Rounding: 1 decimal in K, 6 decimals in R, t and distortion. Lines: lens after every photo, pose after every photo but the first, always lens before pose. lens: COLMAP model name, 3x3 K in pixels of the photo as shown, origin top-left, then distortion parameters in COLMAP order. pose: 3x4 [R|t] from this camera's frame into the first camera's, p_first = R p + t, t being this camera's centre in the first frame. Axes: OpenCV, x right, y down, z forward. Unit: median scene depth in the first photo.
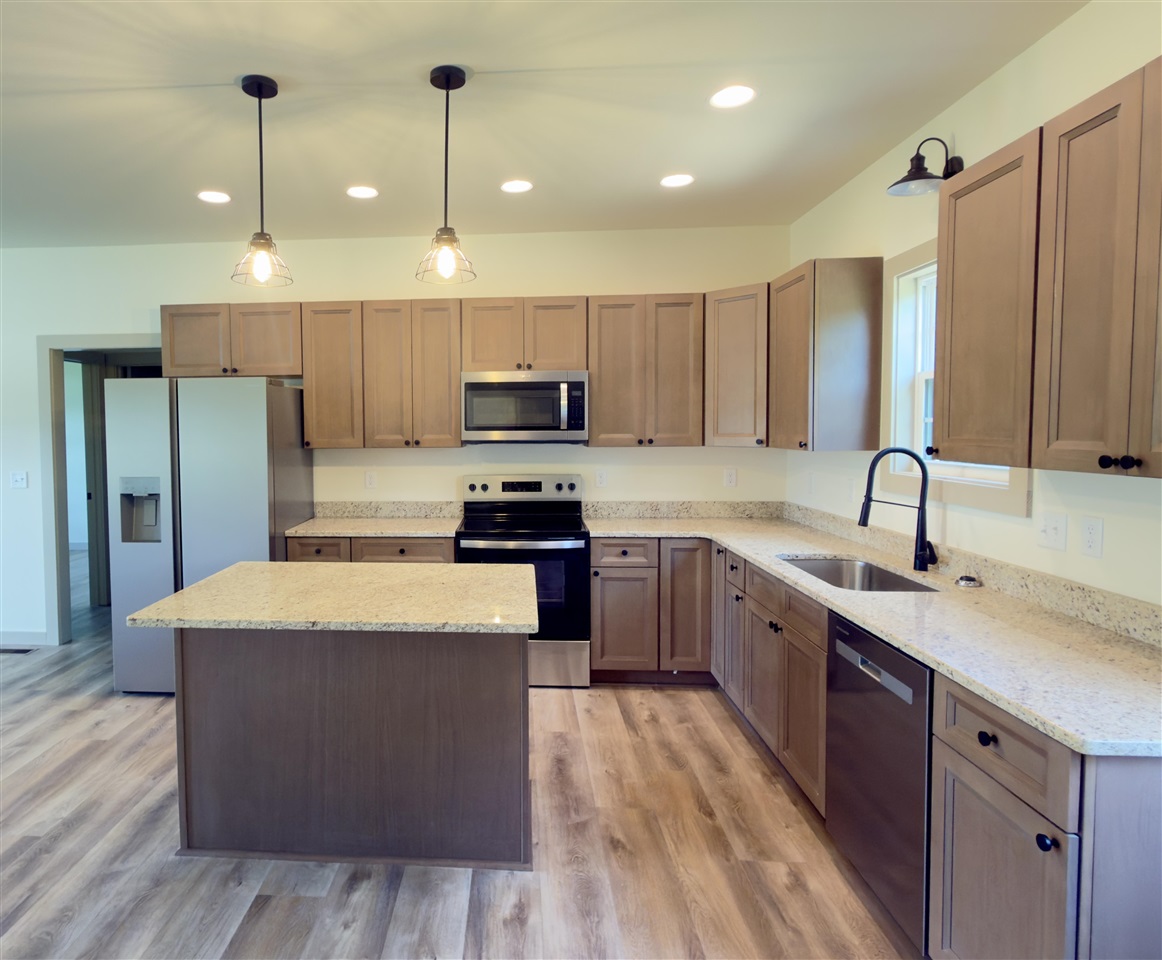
lens RADIAL K [[701.2, 0, 467.9], [0, 701.2, 460.7], [0, 0, 1]] dist [0.001567, -0.000024]
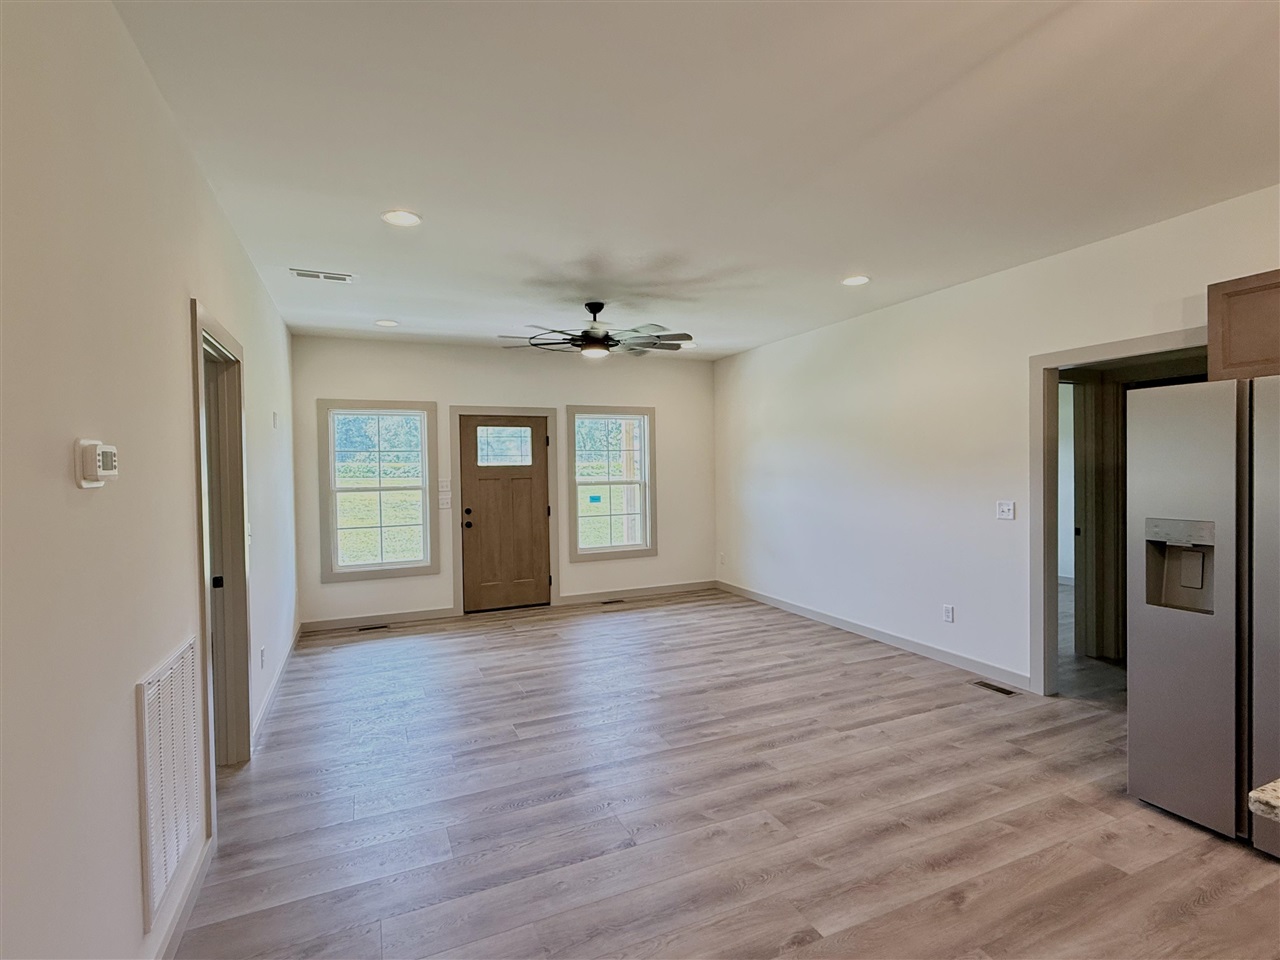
lens RADIAL K [[621.8, 0, 640.0], [0, 621.8, 480.0], [0, 0, 1]] dist [-0.000582, 0.000093]
pose [[0.475279, 0.017461, -0.879662, -0.162492], [-0.027587, 0.999607, 0.004937, -0.005978], [0.879403, 0.021921, 0.475574, 0.193377]]
